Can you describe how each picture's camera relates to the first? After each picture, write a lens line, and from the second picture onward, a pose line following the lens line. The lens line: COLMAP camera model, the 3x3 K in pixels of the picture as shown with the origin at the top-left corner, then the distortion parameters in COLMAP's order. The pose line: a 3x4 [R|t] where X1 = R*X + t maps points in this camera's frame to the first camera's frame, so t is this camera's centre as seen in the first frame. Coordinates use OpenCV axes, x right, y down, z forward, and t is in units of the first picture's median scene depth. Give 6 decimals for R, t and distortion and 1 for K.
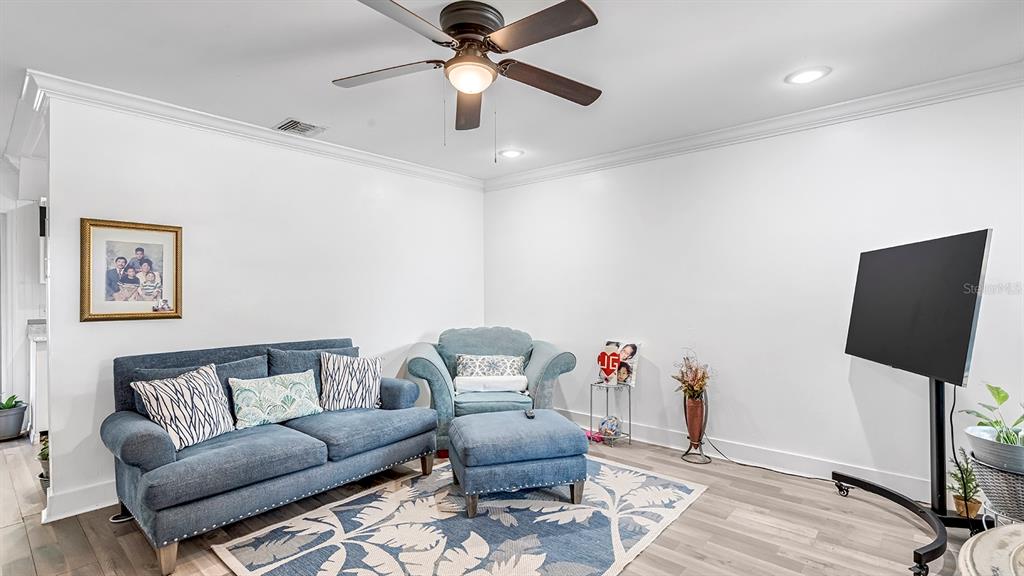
lens RADIAL K [[462.8, 0, 494.8], [0, 462.8, 288.6], [0, 0, 1]] dist [-0.003102, -0.000250]
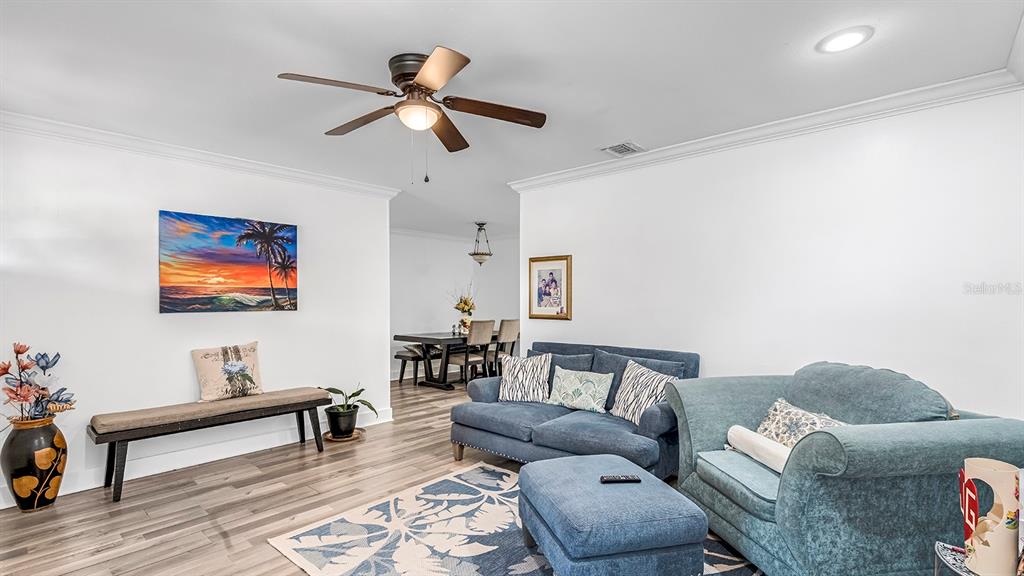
lens RADIAL K [[472.3, 0, 510.9], [0, 472.3, 295.2], [0, 0, 1]] dist [-0.003554, 0.000039]
pose [[0.003151, -0.006310, -0.999975, 0.832374], [0.013993, 0.999882, -0.006265, -0.004921], [0.999897, -0.013973, 0.003238, 0.893677]]
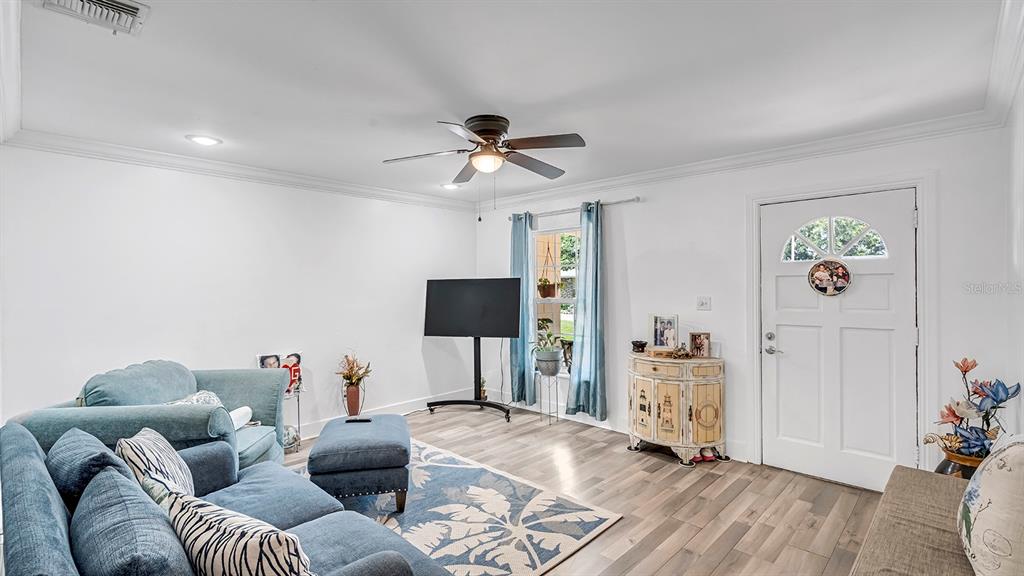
lens RADIAL K [[472.3, 0, 510.9], [0, 472.3, 295.2], [0, 0, 1]] dist [-0.003554, 0.000039]
pose [[0.027766, -0.017796, 0.999456, -1.099307], [-0.005343, 0.999825, 0.017951, -0.054013], [-0.999600, -0.005838, 0.027666, 0.649496]]
